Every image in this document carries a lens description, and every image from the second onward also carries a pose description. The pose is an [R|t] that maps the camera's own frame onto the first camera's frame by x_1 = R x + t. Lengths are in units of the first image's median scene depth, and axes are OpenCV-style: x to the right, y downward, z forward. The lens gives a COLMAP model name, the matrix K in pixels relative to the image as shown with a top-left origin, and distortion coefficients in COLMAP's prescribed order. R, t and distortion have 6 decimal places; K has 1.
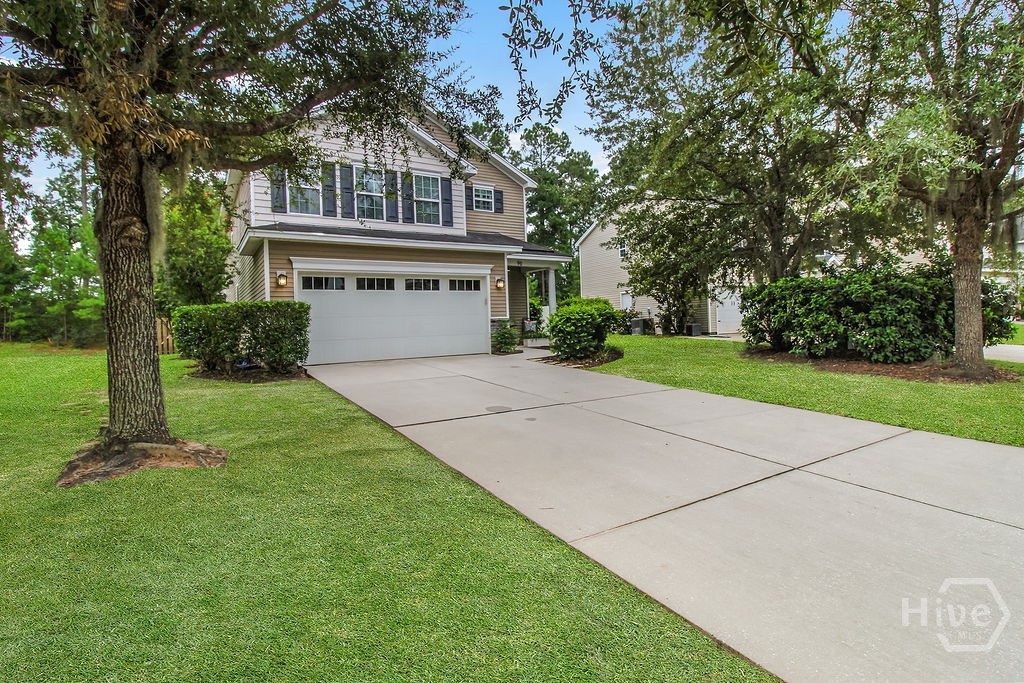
lens RADIAL K [[518.6, 0, 522.8], [0, 518.6, 337.8], [0, 0, 1]] dist [-0.000863, -0.000188]
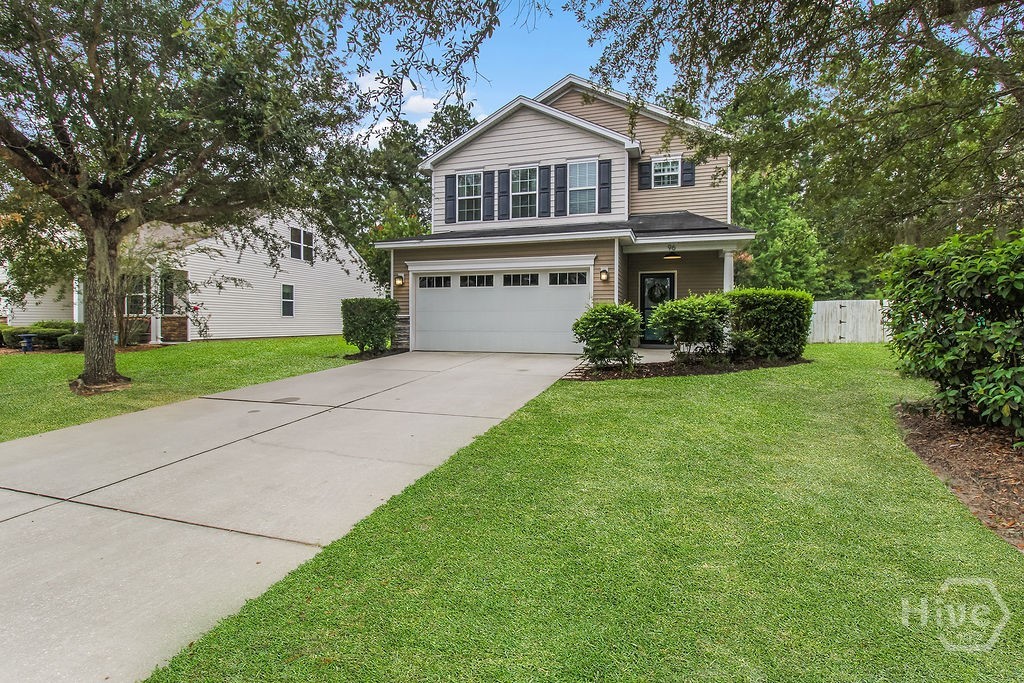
lens RADIAL K [[518.6, 0, 506.7], [0, 518.6, 336.8], [0, 0, 1]] dist [-0.000863, -0.000188]
pose [[0.613771, 0.056137, -0.787486, 0.534749], [-0.044493, 0.998343, 0.036491, -0.026740], [0.788230, 0.012641, 0.615251, 0.344178]]
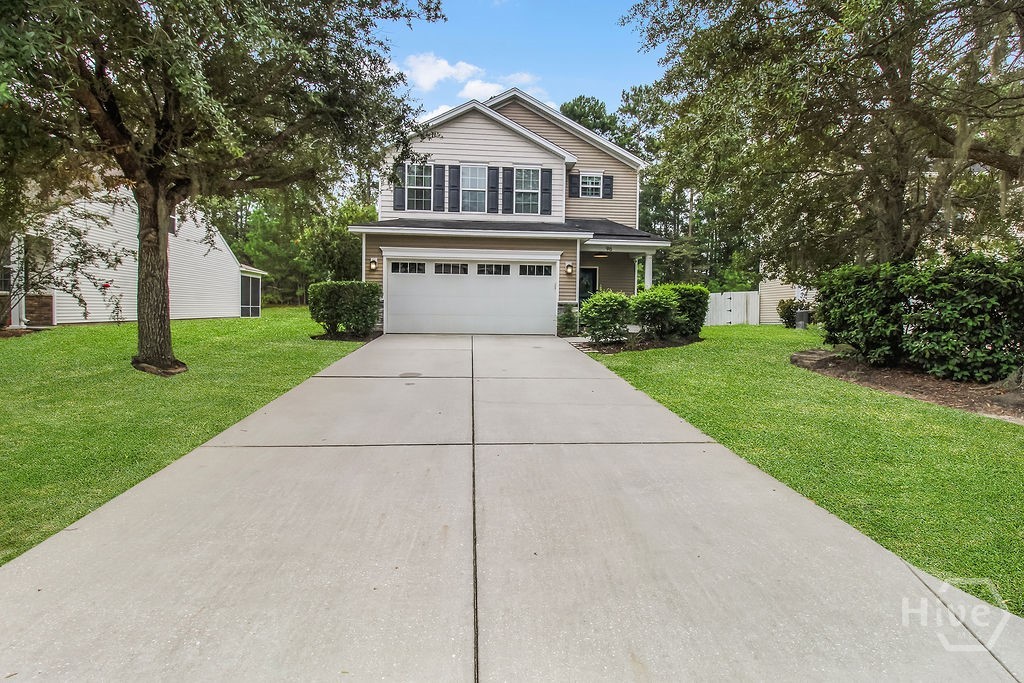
lens RADIAL K [[518.6, 0, 514.8], [0, 518.6, 340.8], [0, 0, 1]] dist [-0.000863, -0.000188]
pose [[0.879134, 0.072968, -0.470955, 0.358207], [-0.055603, 0.997165, 0.050703, -0.007484], [0.473319, -0.018389, 0.880699, 0.029365]]
